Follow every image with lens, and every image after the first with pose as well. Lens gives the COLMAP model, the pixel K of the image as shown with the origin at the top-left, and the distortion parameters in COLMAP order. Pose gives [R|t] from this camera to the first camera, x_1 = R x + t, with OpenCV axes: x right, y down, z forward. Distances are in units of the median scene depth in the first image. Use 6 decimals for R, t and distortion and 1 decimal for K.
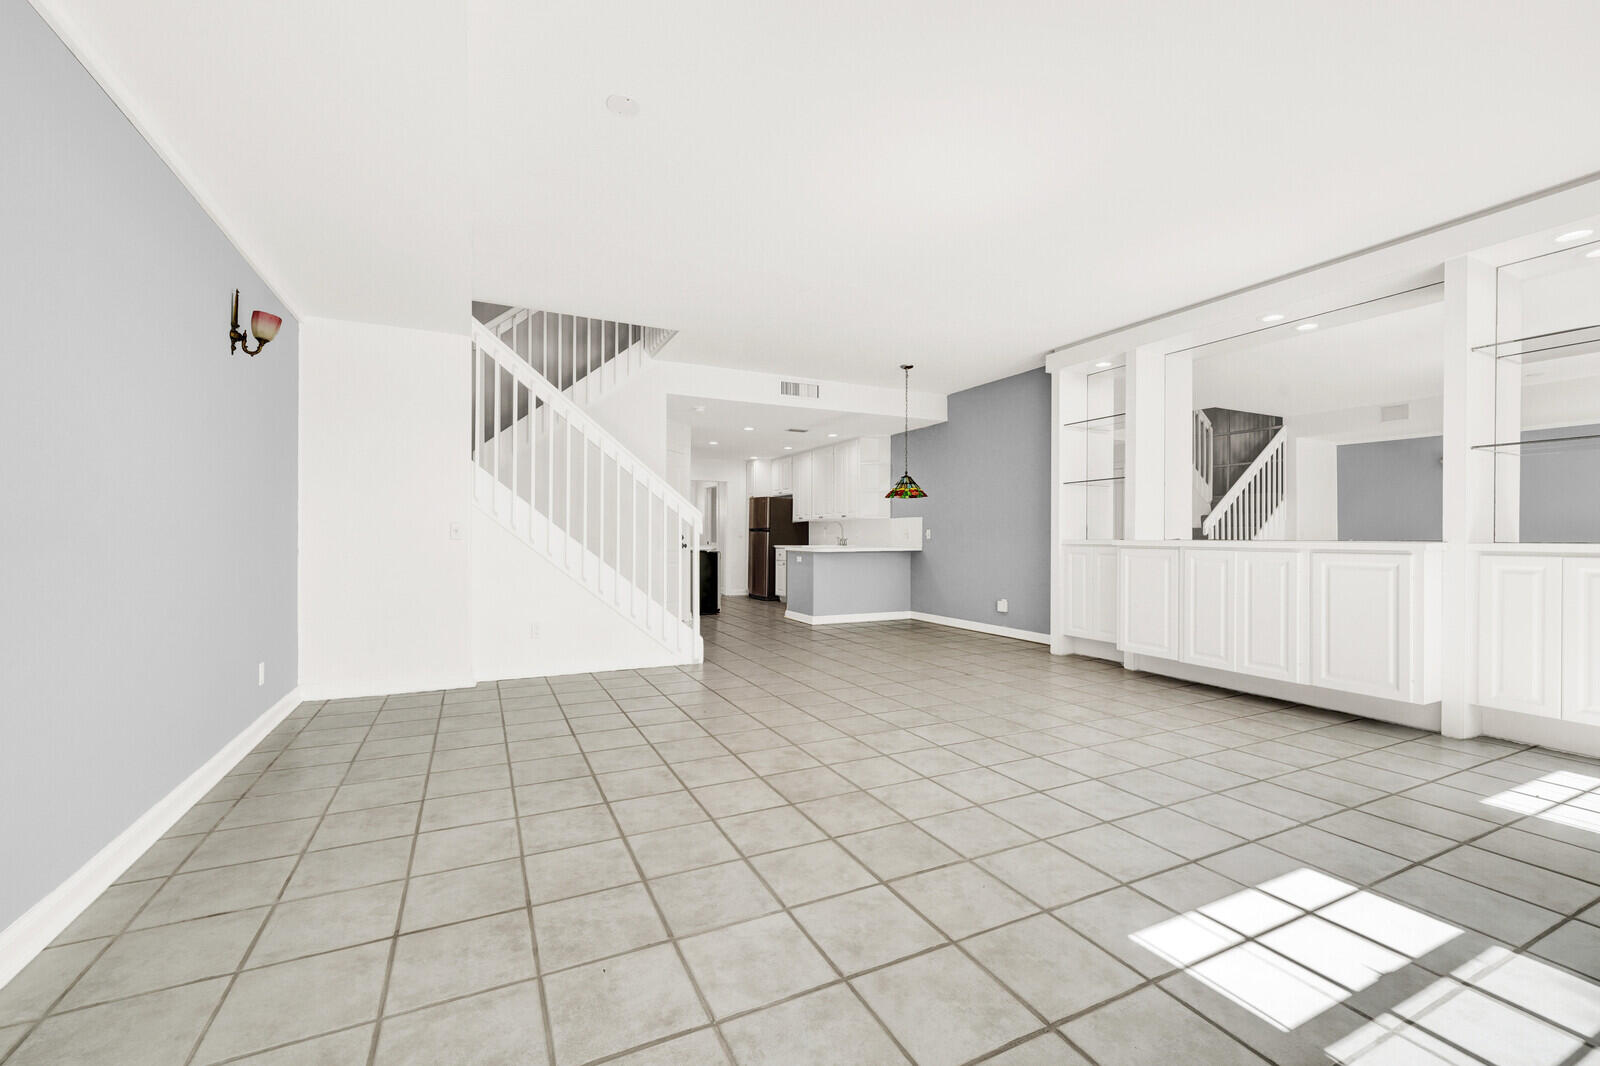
lens RADIAL K [[663.3, 0, 800.9], [0, 663.3, 536.0], [0, 0, 1]] dist [-0.002179, -0.000489]
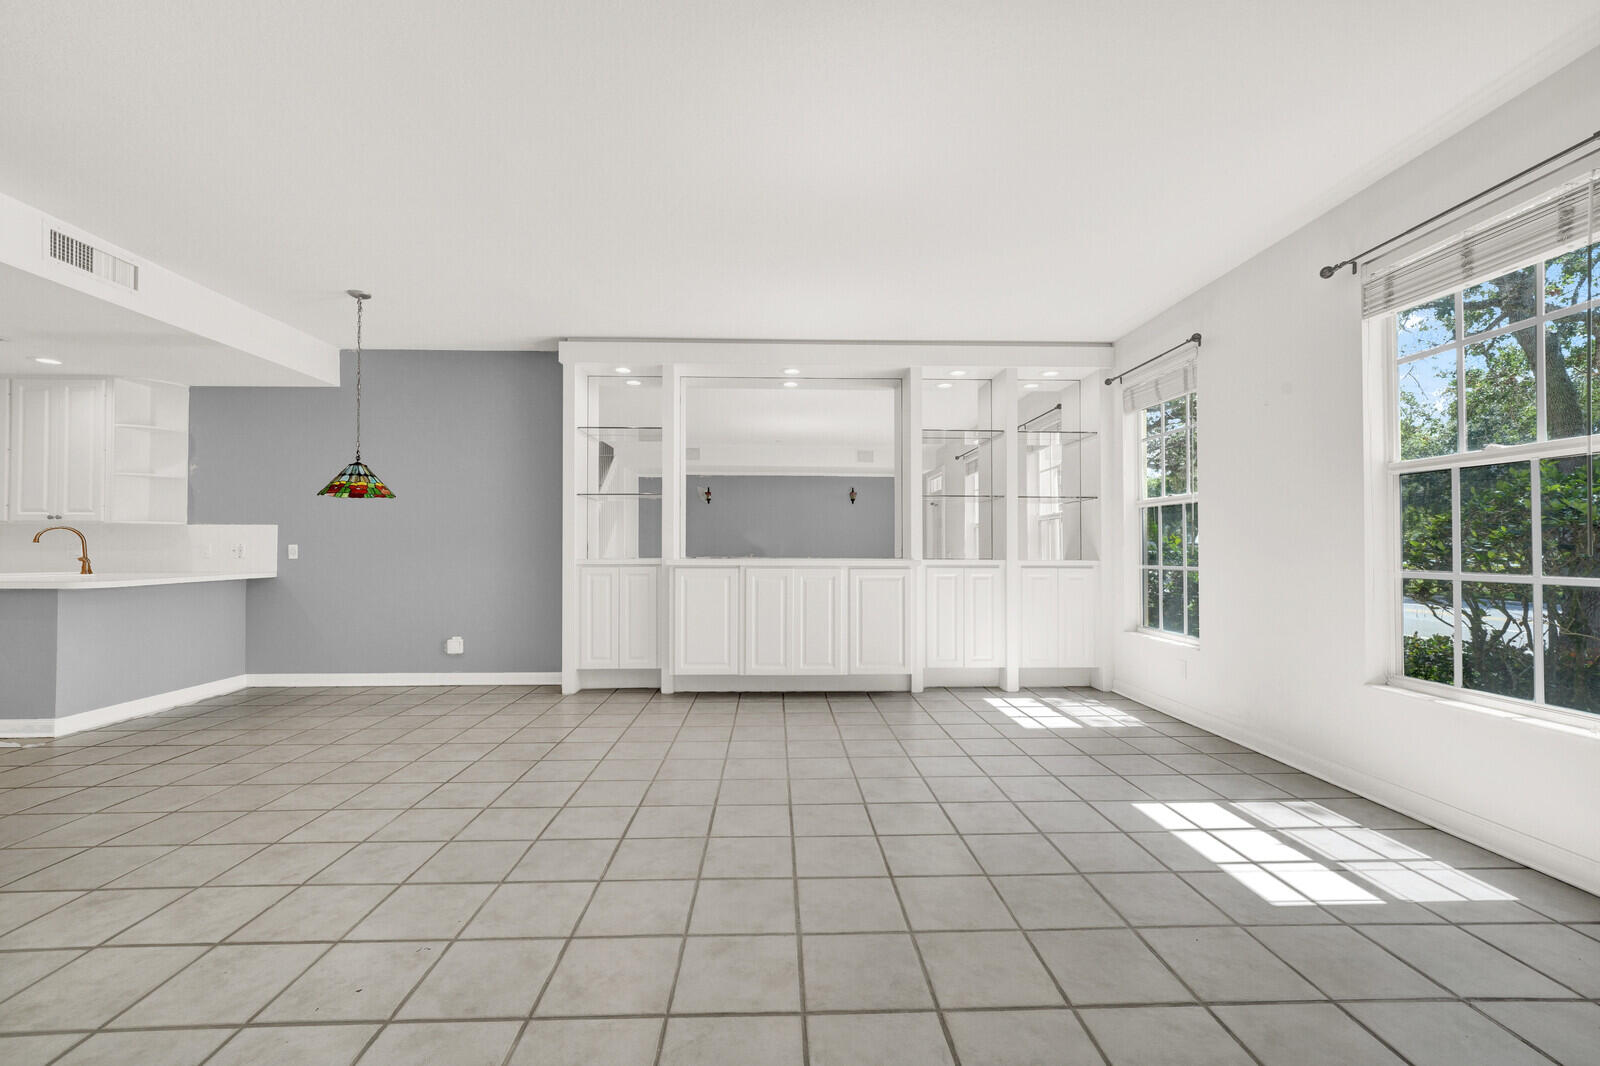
lens RADIAL K [[663.3, 0, 798.0], [0, 663.3, 541.3], [0, 0, 1]] dist [-0.002179, -0.000489]
pose [[0.406508, 0.008154, 0.913611, -0.286848], [-0.001002, 0.999964, -0.008479, -0.011219], [-0.913647, 0.002531, 0.406501, 0.394730]]
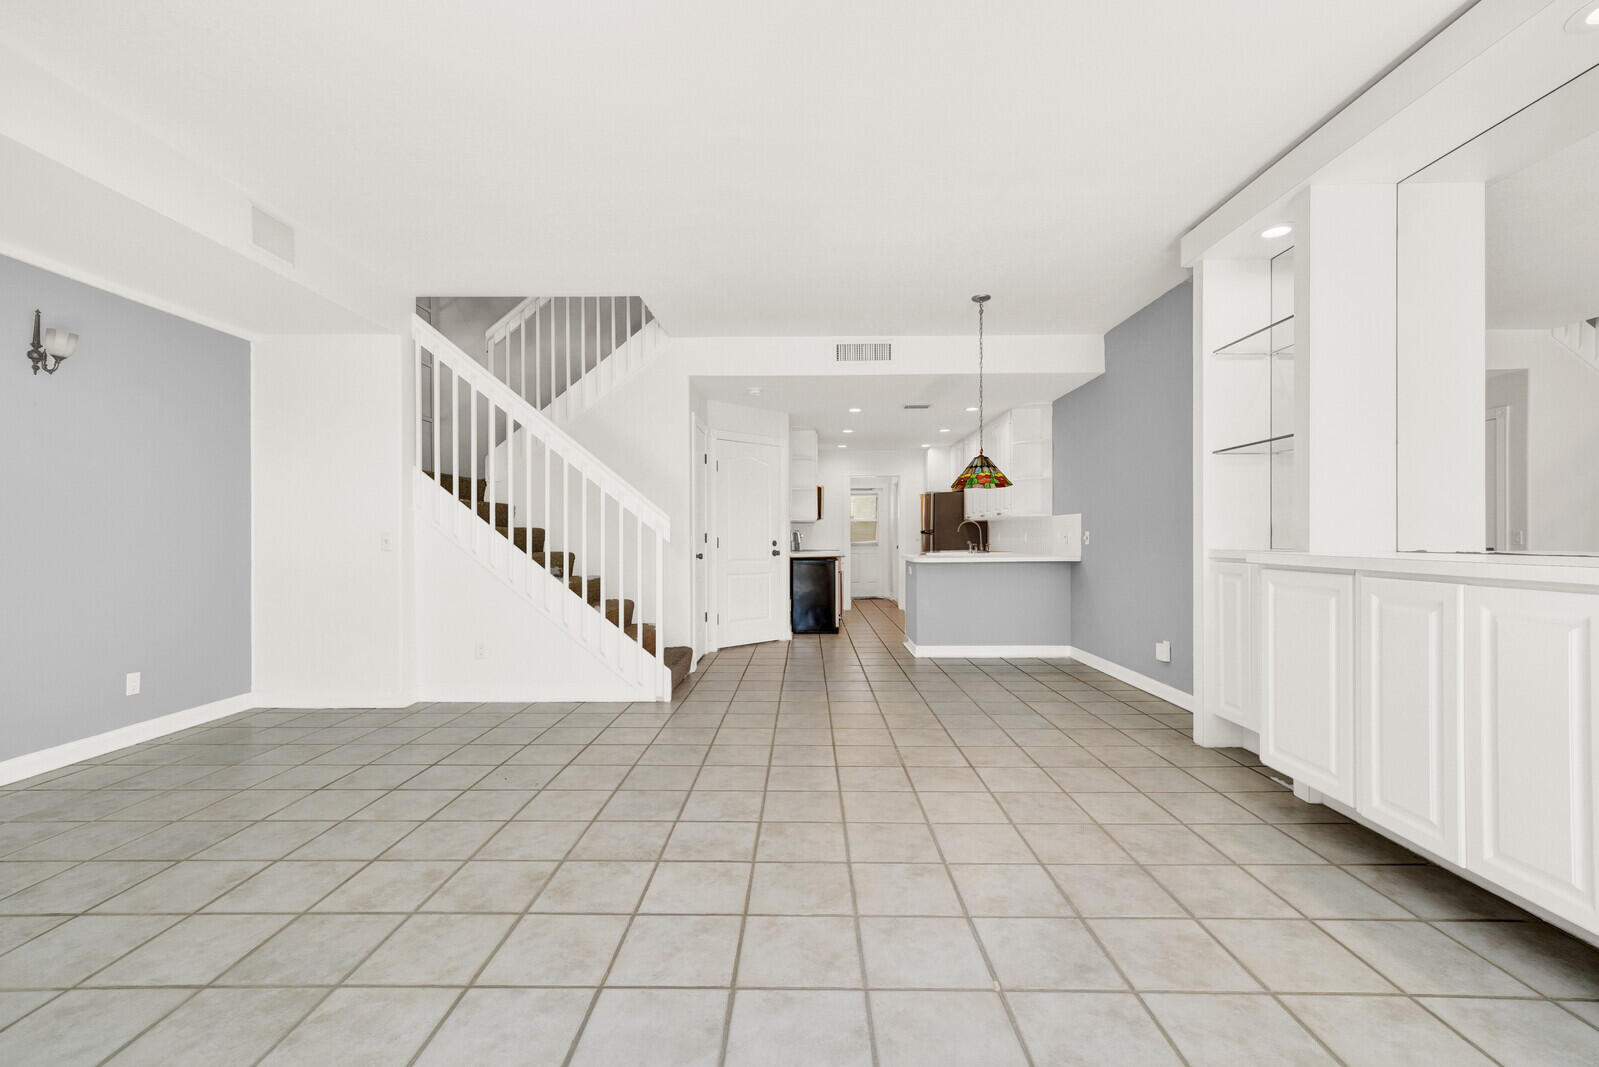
lens RADIAL K [[689.0, 0, 798.5], [0, 689.0, 536.8], [0, 0, 1]] dist [0.003290, 0.001168]
pose [[0.890880, -0.005900, -0.454201, 0.357459], [0.006582, 0.999978, -0.000079, -0.008177], [0.454192, -0.002919, 0.890899, 0.305073]]
